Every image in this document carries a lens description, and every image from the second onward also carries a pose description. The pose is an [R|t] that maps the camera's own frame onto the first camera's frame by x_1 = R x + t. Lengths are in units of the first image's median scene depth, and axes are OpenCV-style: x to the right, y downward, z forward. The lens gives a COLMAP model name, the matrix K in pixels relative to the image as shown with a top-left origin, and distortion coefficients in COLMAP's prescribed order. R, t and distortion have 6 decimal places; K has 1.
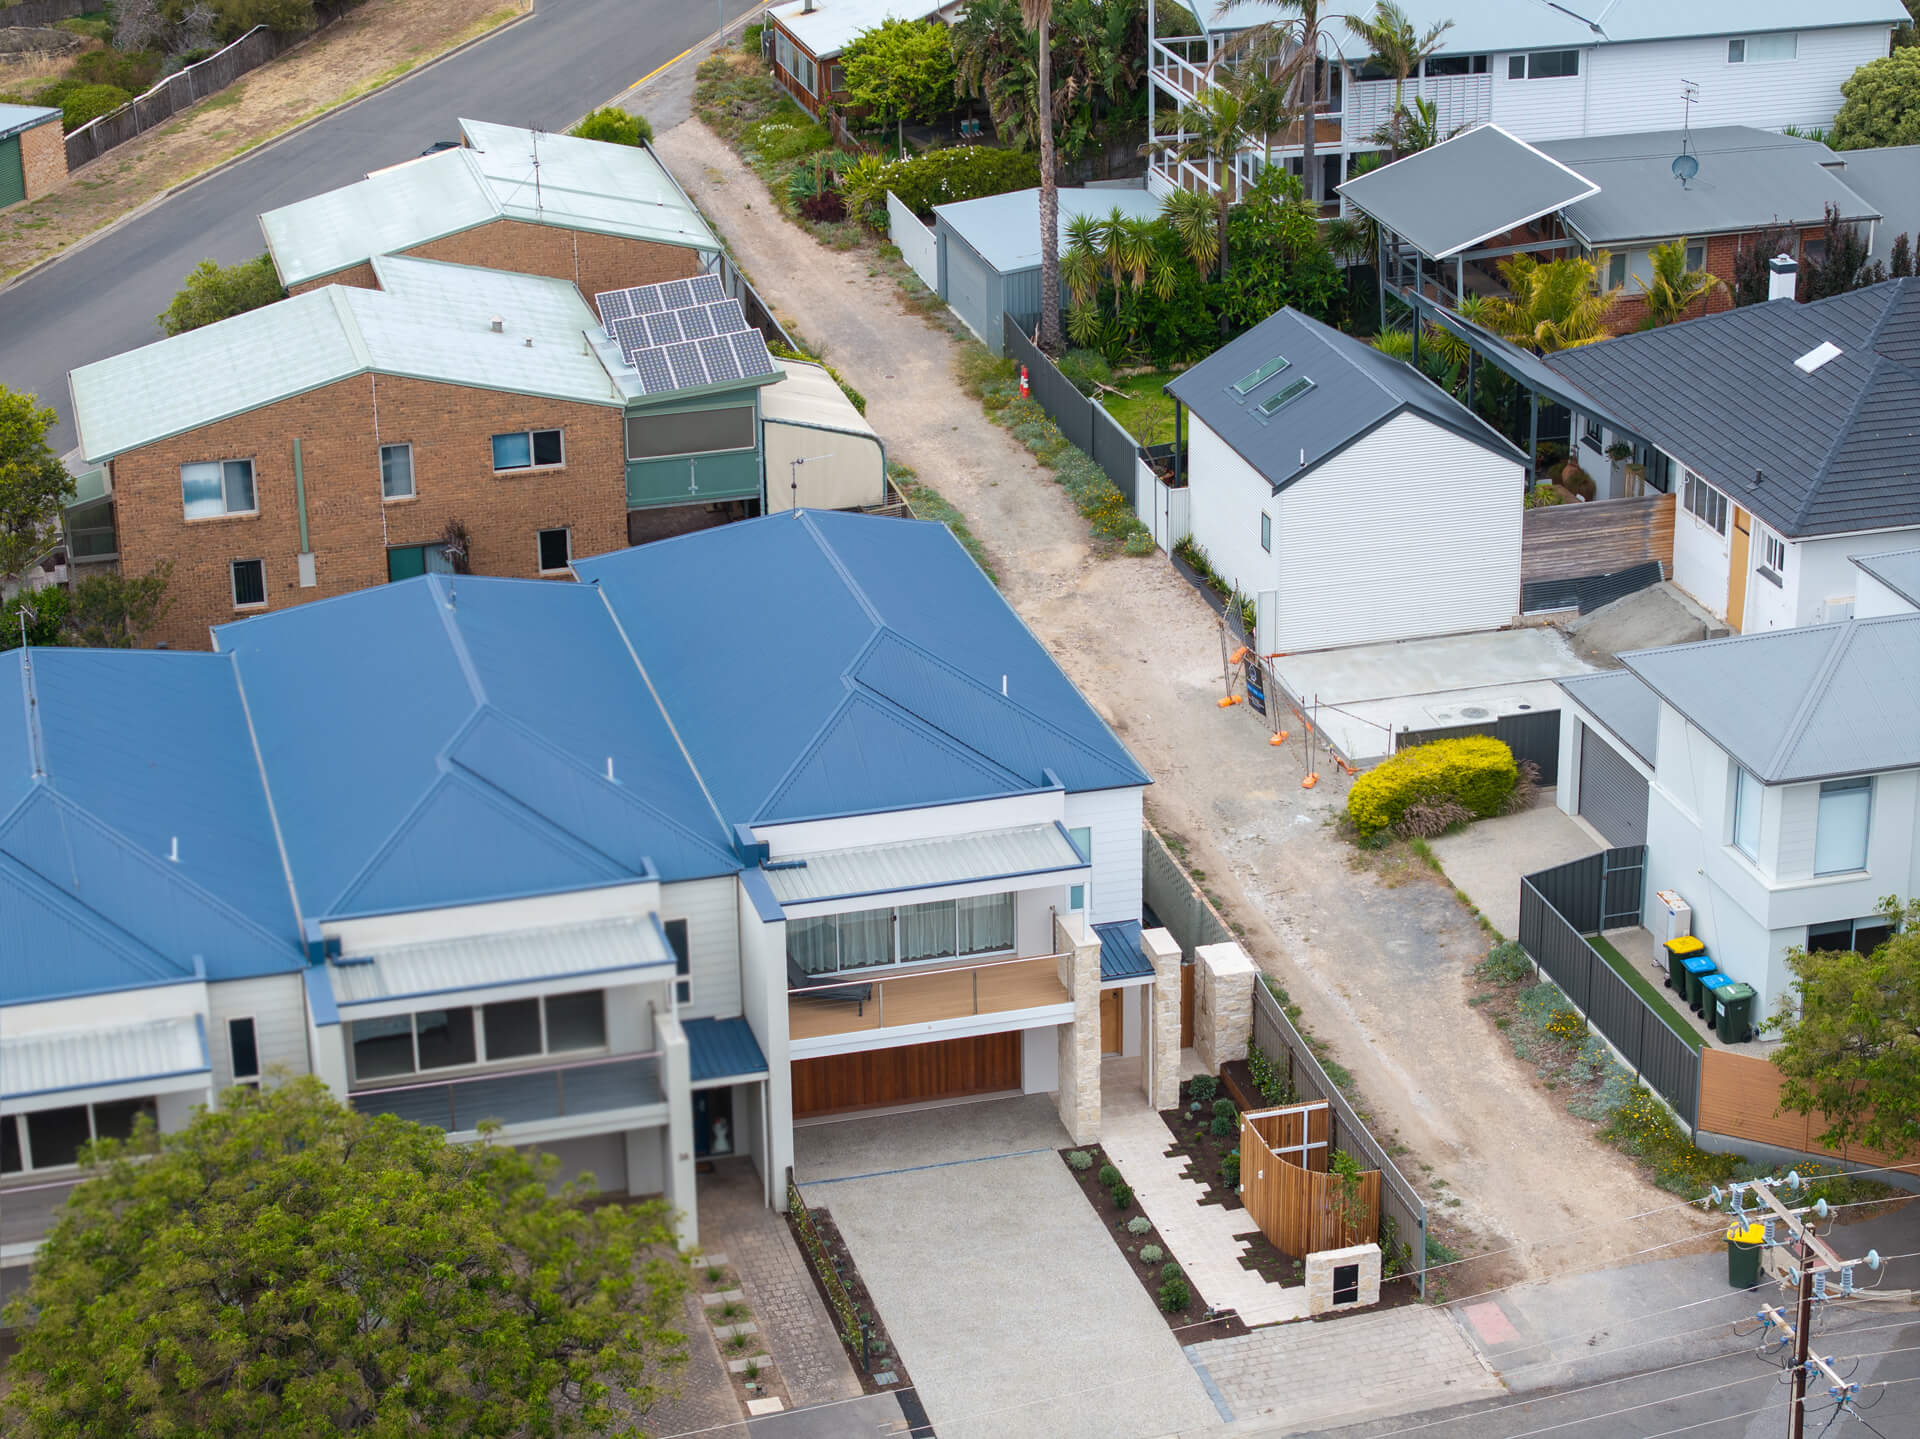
lens RADIAL K [[3912.8, 0, 960.0], [0, 3912.8, 719.5], [0, 0, 1]] dist [-0.133168, -0.210718]
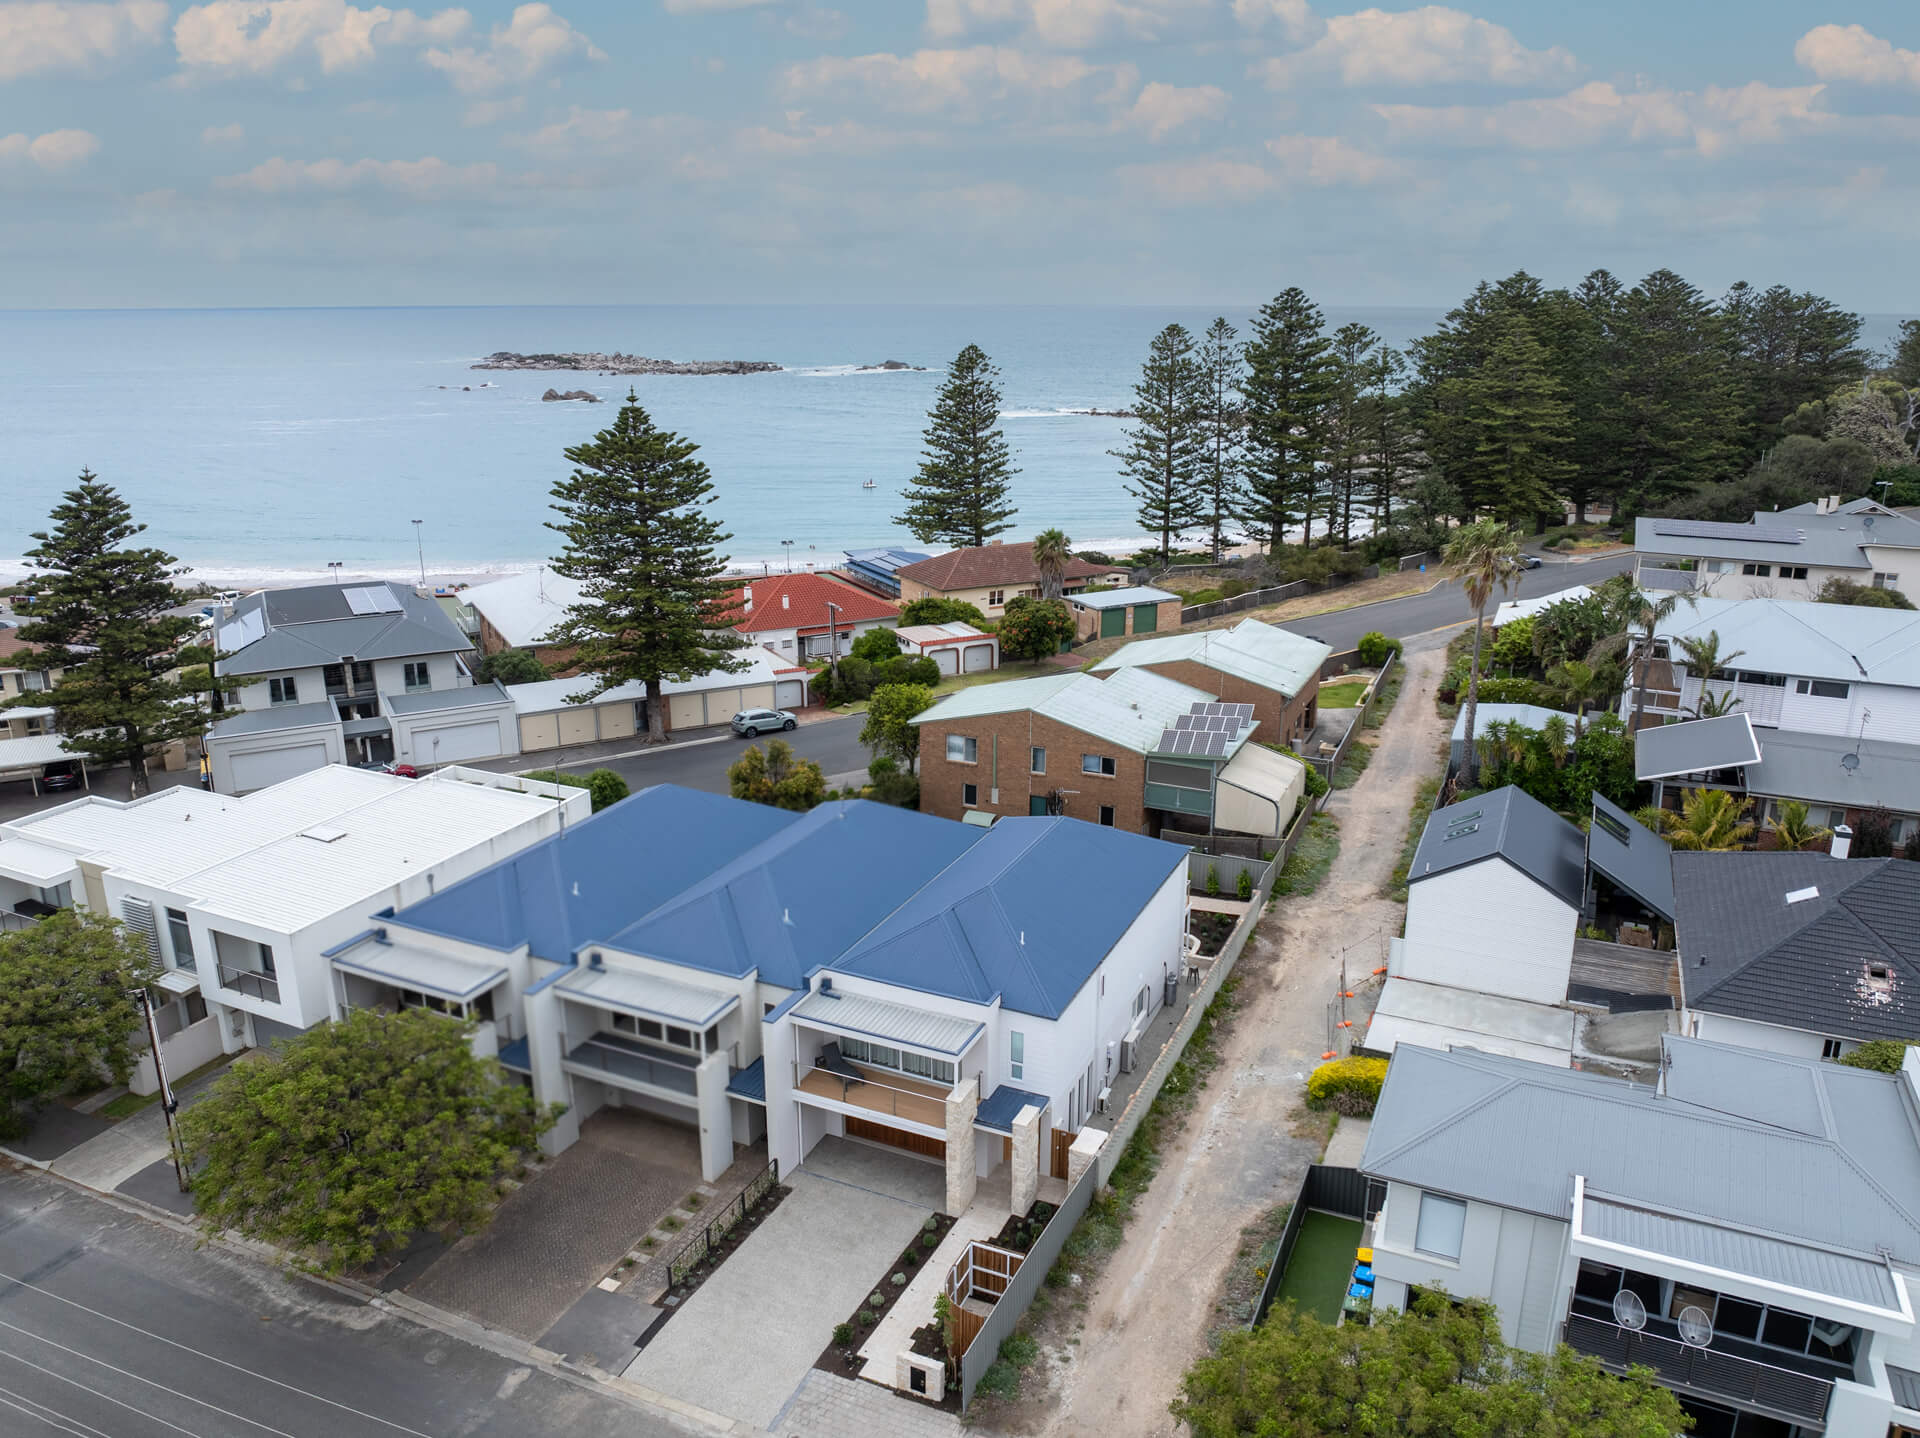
lens RADIAL K [[1388.2, 0, 958.2], [0, 1388.2, 689.3], [0, 0, 1]] dist [-0.040216, -0.004112]
pose [[0.765299, 0.190186, -0.614936, 0.272023], [-0.254043, 0.967042, -0.017077, -0.076599], [0.591421, 0.169289, 0.788392, 0.381199]]
